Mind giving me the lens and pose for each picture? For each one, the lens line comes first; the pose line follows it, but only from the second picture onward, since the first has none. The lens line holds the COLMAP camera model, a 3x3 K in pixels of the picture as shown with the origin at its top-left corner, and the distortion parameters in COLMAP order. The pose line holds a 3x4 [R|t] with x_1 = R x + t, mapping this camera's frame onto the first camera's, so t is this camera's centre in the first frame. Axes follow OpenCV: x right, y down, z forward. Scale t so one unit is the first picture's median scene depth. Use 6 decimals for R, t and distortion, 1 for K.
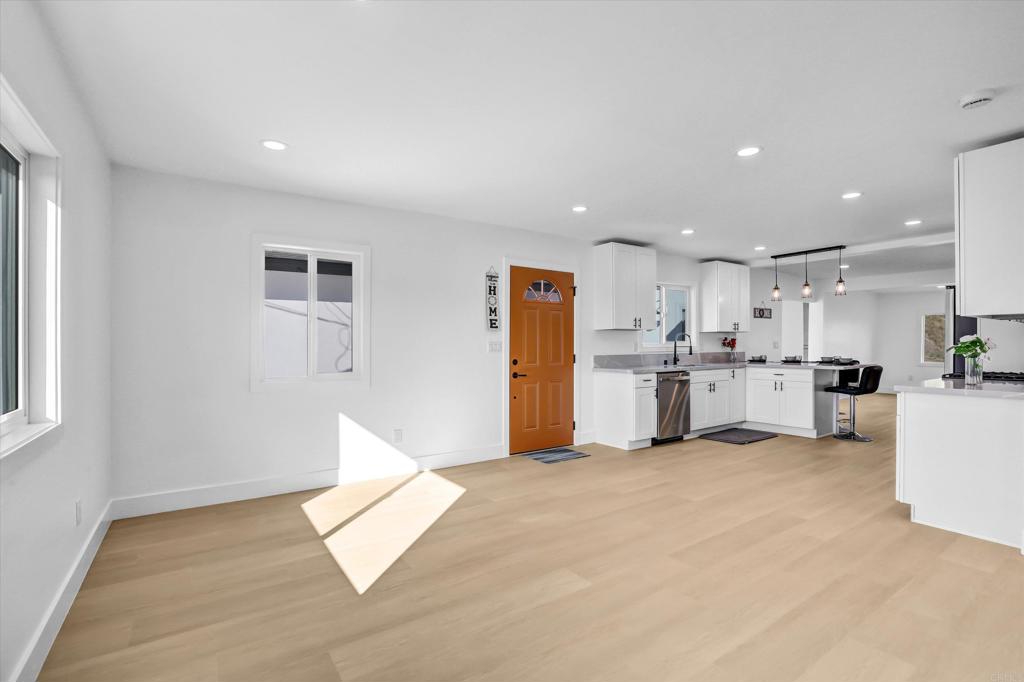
lens RADIAL K [[519.2, 0, 510.0], [0, 519.2, 352.2], [0, 0, 1]] dist [-0.002785, 0.000182]
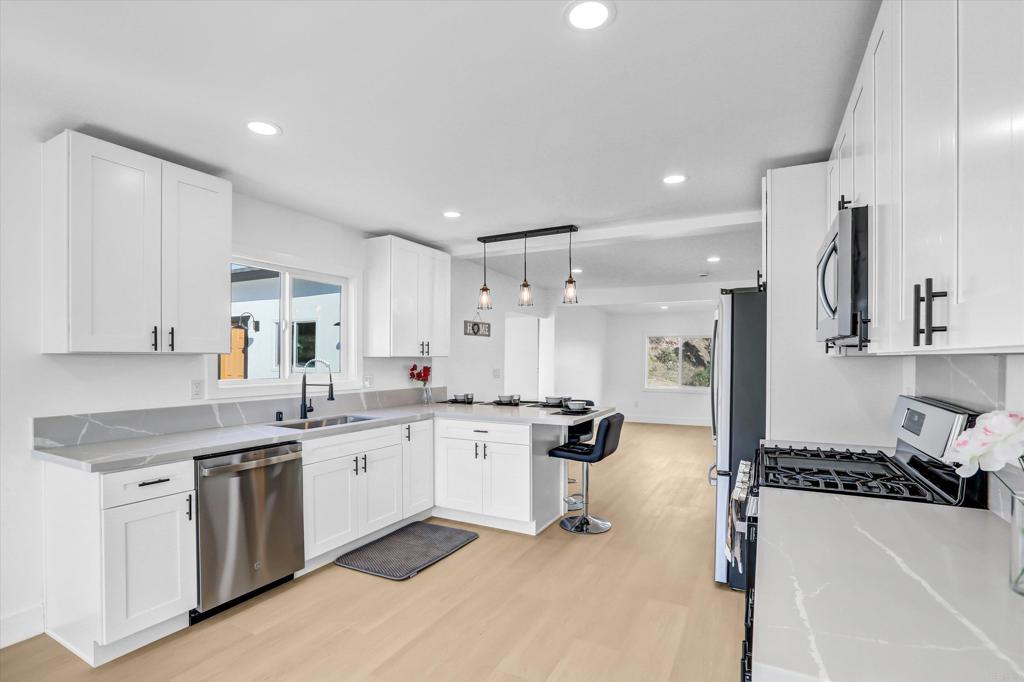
lens RADIAL K [[483.9, 0, 511.7], [0, 483.9, 365.9], [0, 0, 1]] dist [-0.000614, -0.000003]
pose [[0.906908, 0.001788, 0.421325, 0.305291], [-0.003016, 0.999993, 0.002249, -0.032075], [-0.421318, -0.003310, 0.906907, 0.465784]]
